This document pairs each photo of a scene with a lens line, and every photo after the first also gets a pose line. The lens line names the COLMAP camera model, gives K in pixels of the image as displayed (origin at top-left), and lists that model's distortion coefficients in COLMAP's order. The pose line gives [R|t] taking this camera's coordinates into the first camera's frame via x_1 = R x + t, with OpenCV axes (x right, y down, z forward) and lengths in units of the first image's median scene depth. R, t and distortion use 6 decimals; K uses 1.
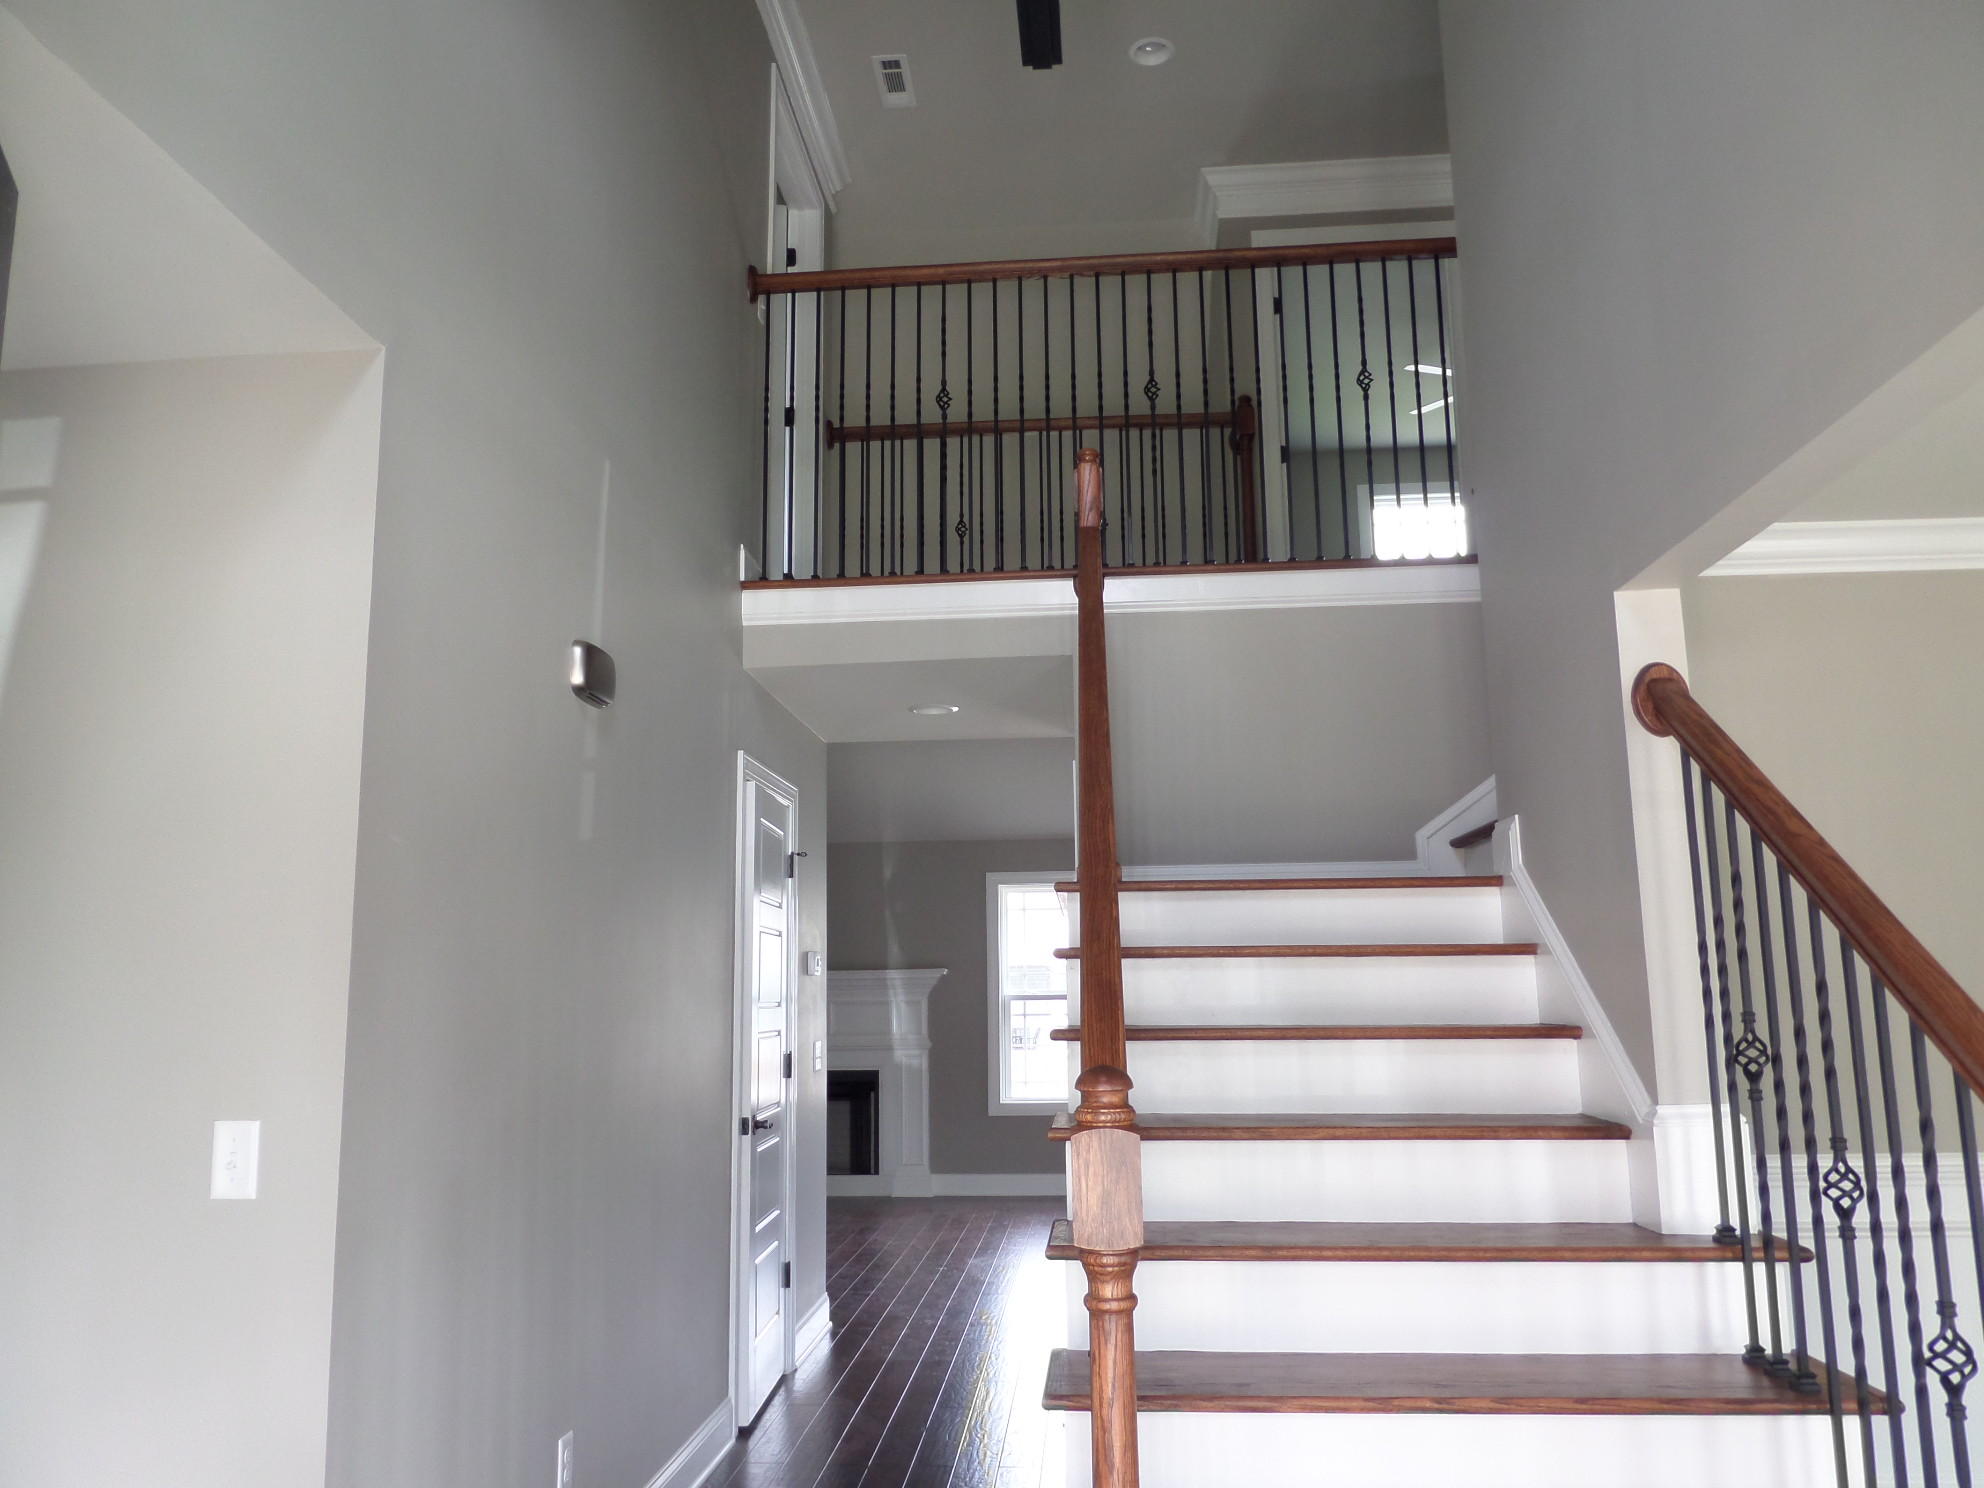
lens RADIAL K [[1439.0, 0, 992.0], [0, 1439.0, 744.0], [0, 0, 1]] dist [-0.020660, -0.002425]
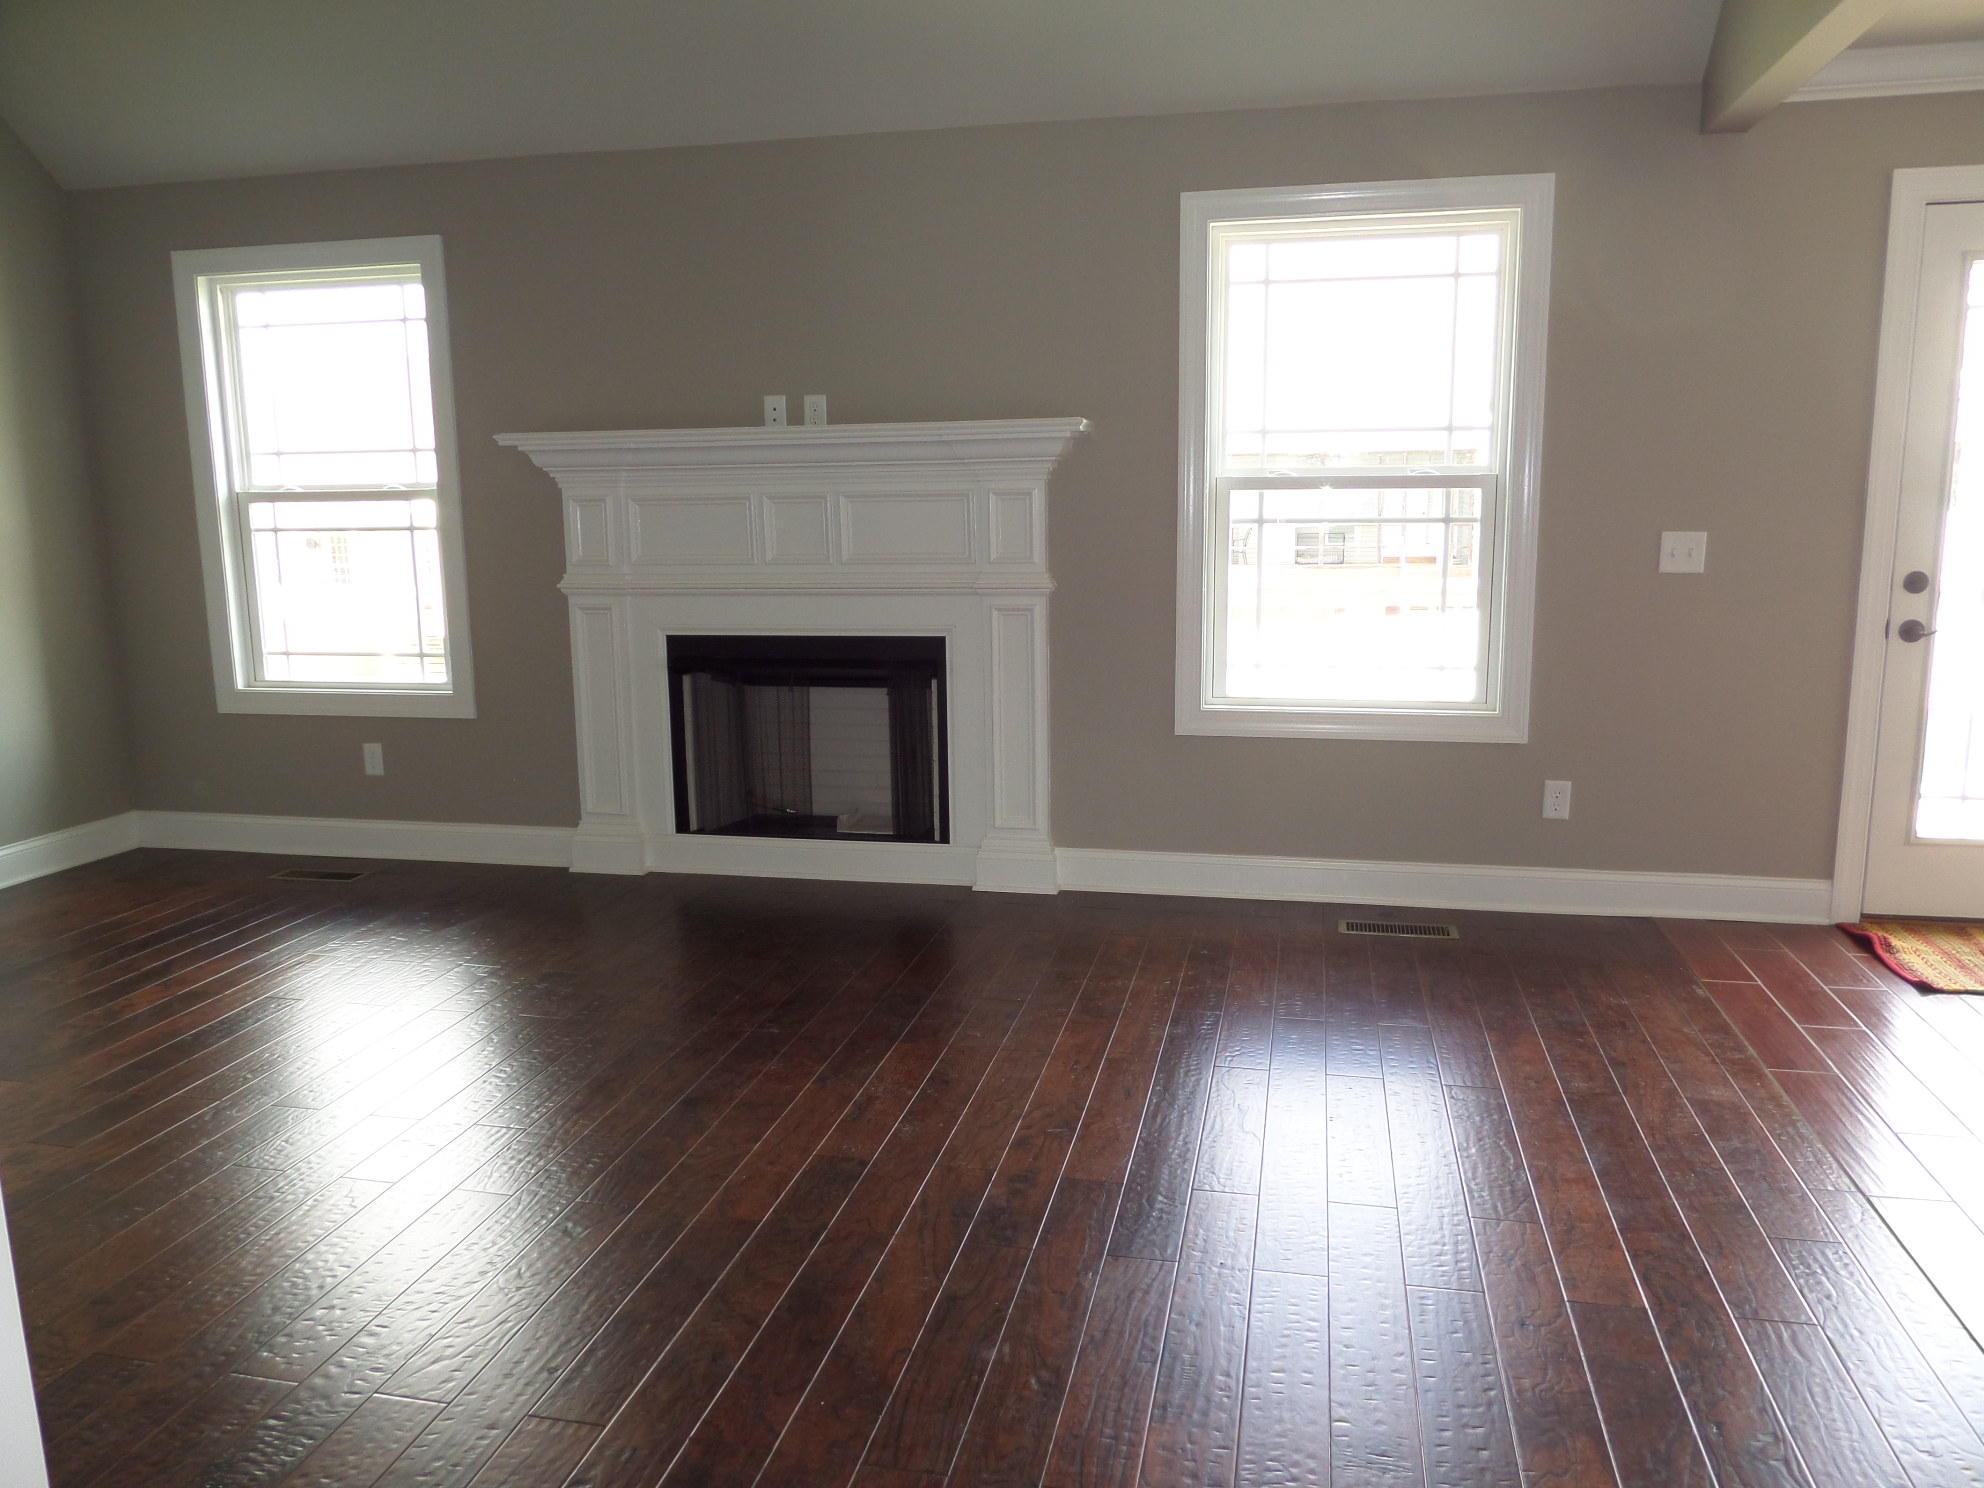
lens RADIAL K [[1439.0, 0, 992.0], [0, 1439.0, 744.0], [0, 0, 1]] dist [-0.020660, -0.002425]
pose [[0.990323, 0.019326, -0.137430, 0.002887], [0.027520, 0.943246, 0.330953, 0.104334], [0.136026, -0.331532, 0.933586, 0.551508]]
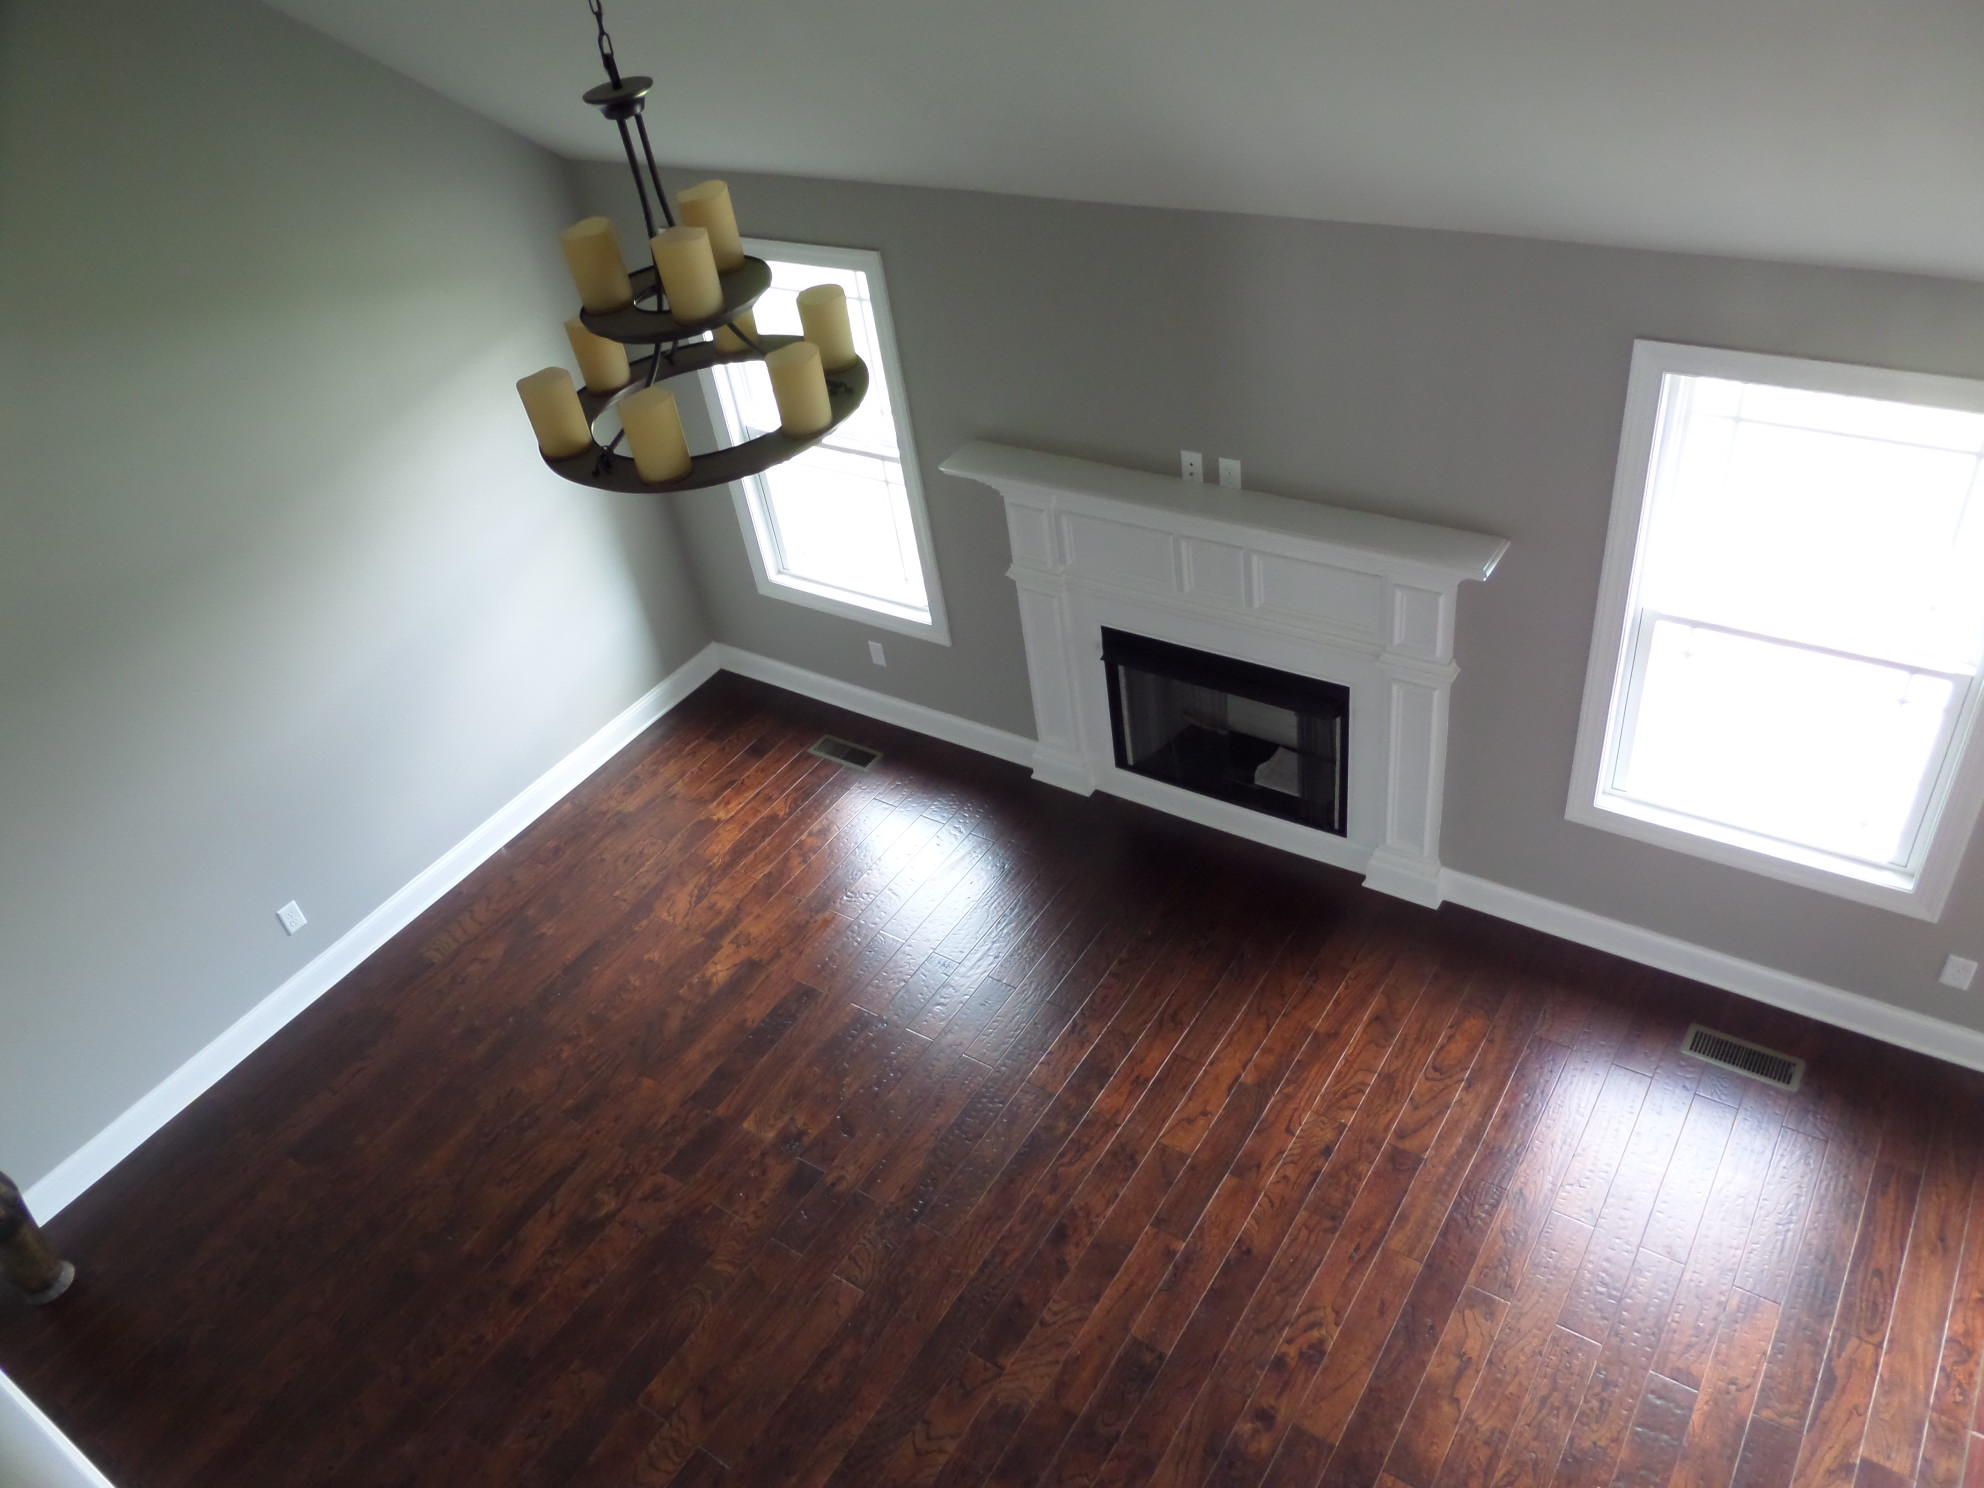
lens RADIAL K [[1439.0, 0, 992.0], [0, 1439.0, 744.0], [0, 0, 1]] dist [-0.020660, -0.002425]
pose [[0.862874, 0.220736, -0.454669, 0.044772], [0.207026, 0.666295, 0.716373, -0.140238], [0.461074, -0.712268, 0.529231, 0.674569]]
